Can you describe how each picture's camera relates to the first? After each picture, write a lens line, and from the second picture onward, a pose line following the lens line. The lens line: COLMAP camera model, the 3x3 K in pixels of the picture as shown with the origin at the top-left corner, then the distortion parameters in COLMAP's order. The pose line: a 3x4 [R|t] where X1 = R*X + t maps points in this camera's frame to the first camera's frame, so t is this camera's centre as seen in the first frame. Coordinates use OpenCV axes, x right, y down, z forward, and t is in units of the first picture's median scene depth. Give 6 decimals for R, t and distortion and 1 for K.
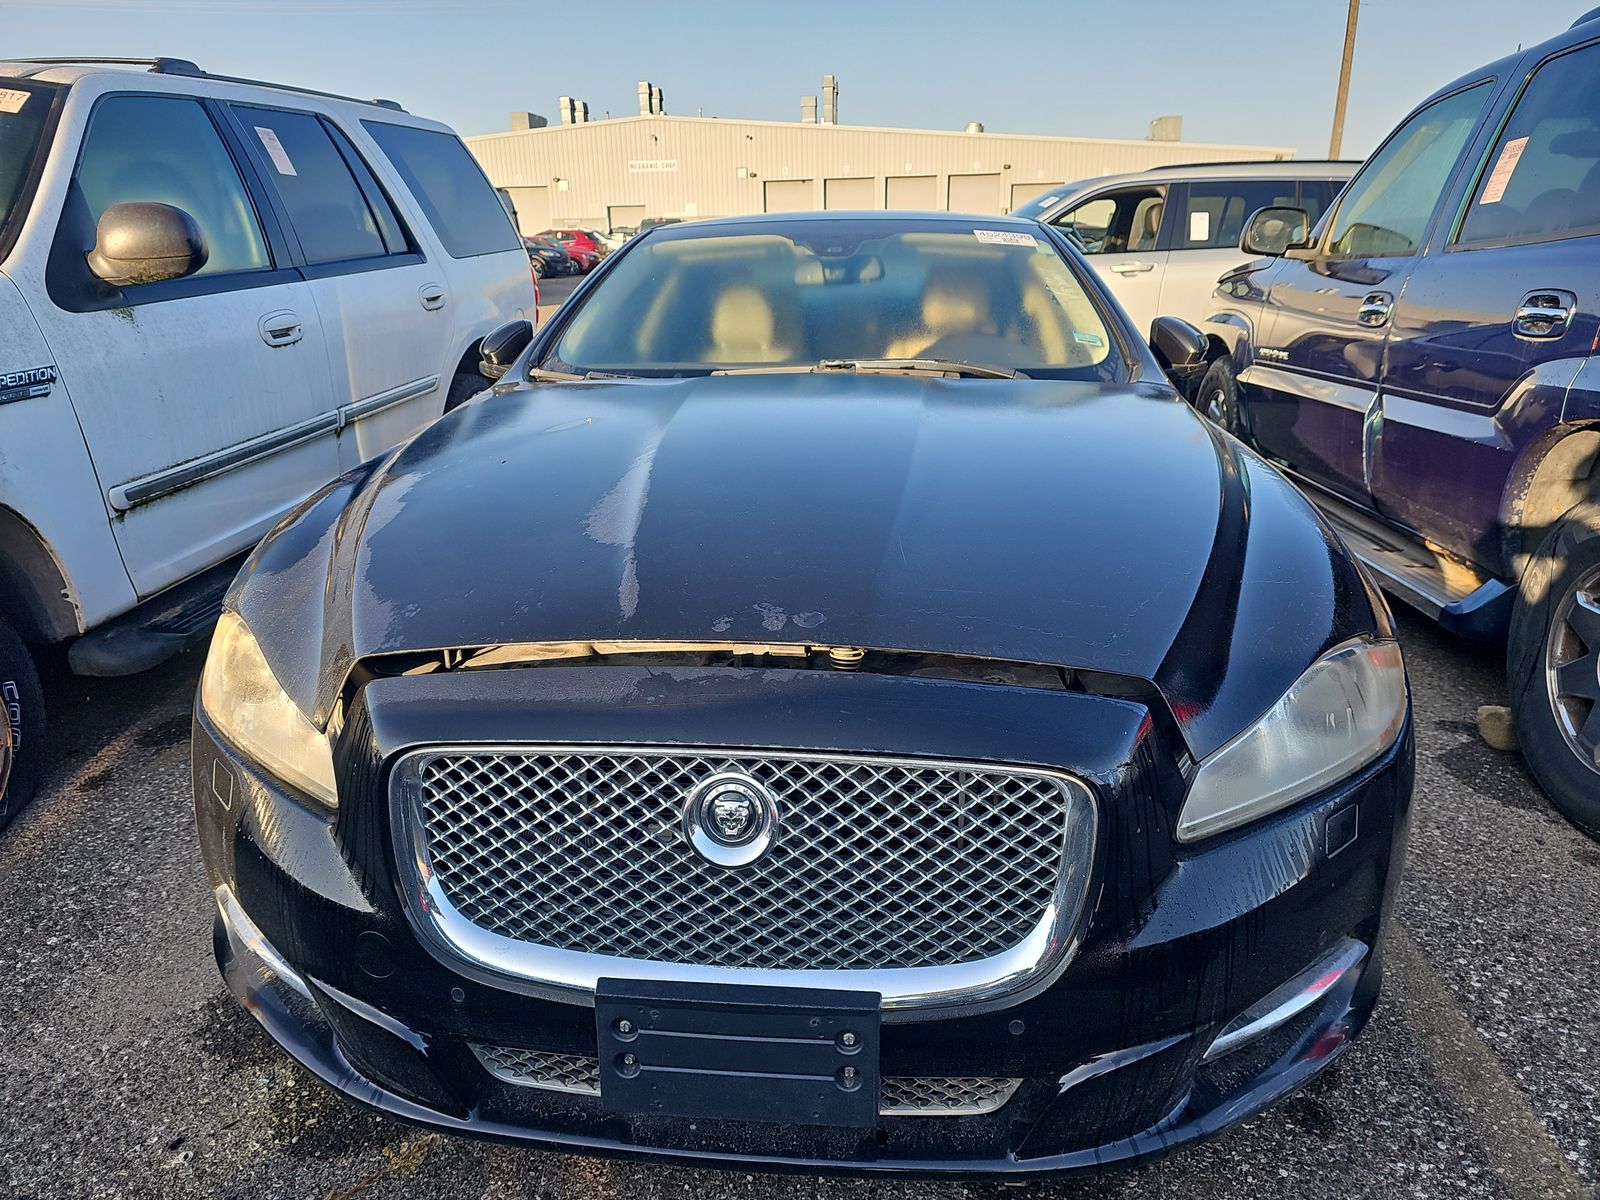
lens RADIAL K [[1061.1, 0, 800.0], [0, 1061.1, 600.0], [0, 0, 1]] dist [0.004288, -0.001126]
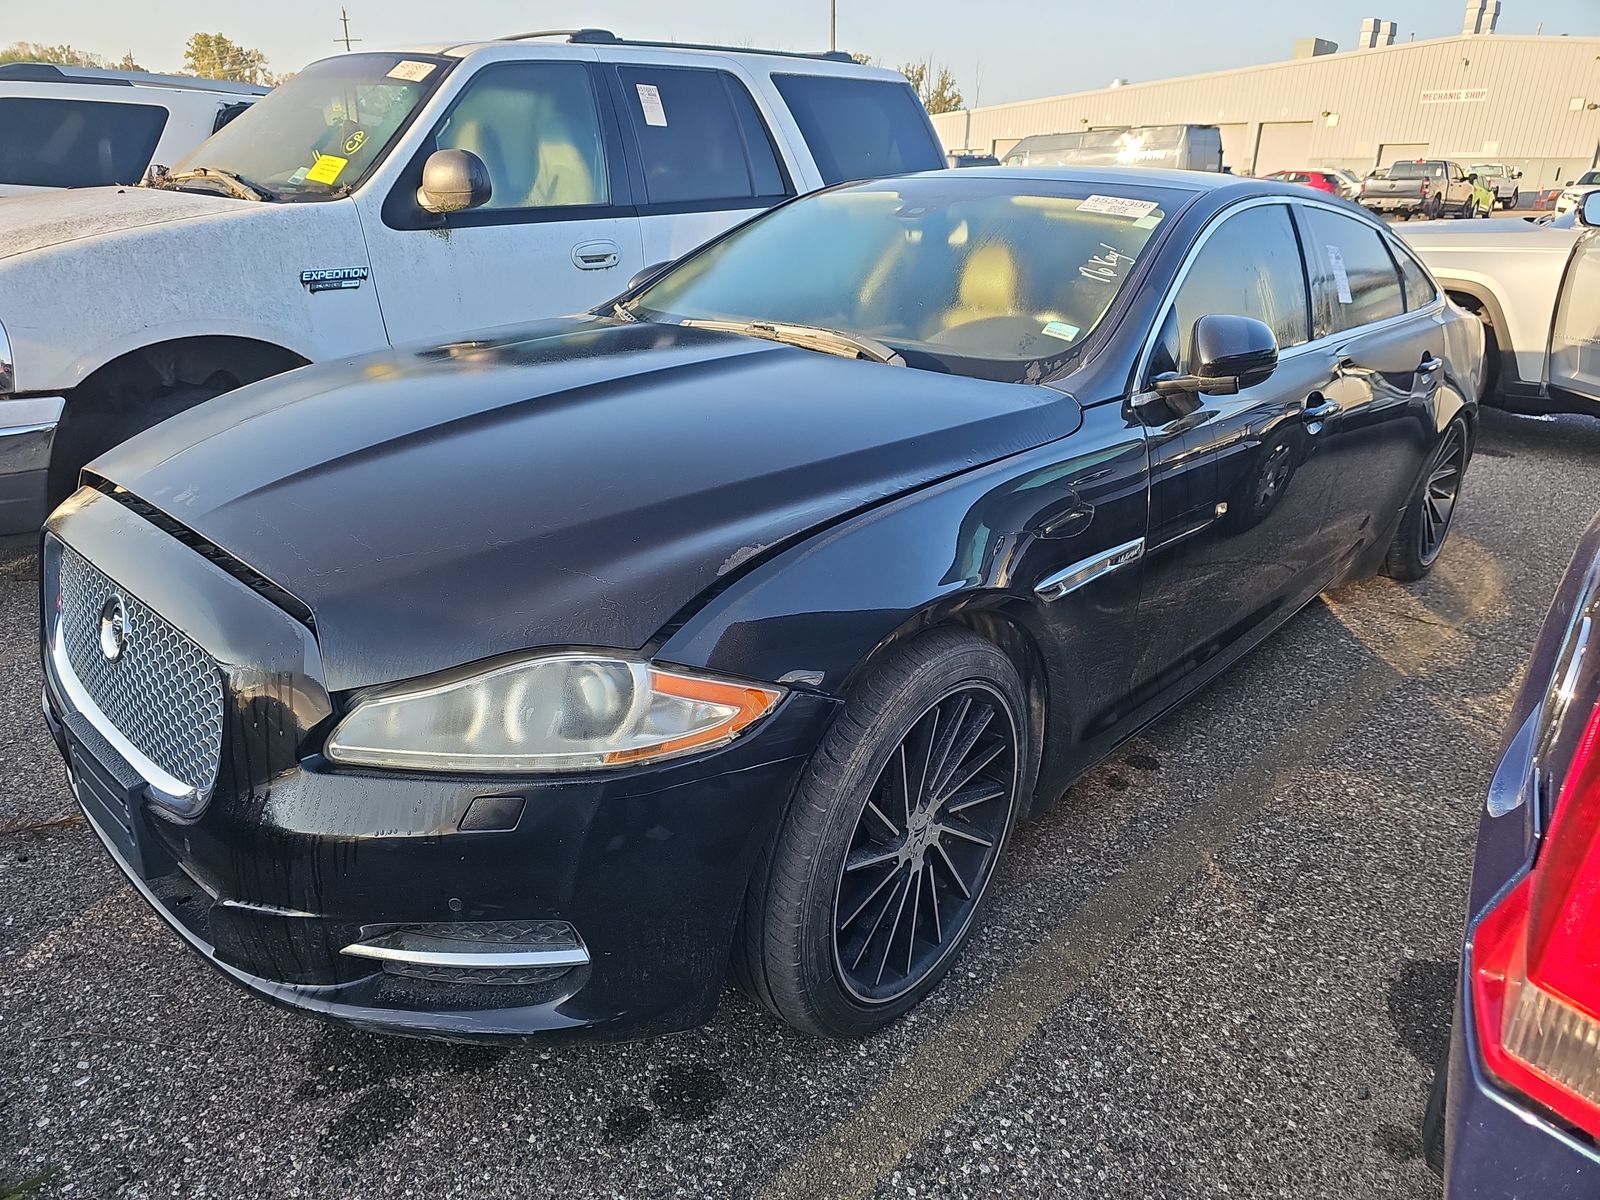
lens RADIAL K [[1054.7, 0, 800.0], [0, 1054.7, 600.0], [0, 0, 1]] dist [0.058204, -0.046208]
pose [[0.798783, 0.246360, -0.548864, 0.468865], [-0.219024, 0.968789, 0.116090, -0.060767], [0.560334, 0.027483, 0.827811, 0.117782]]
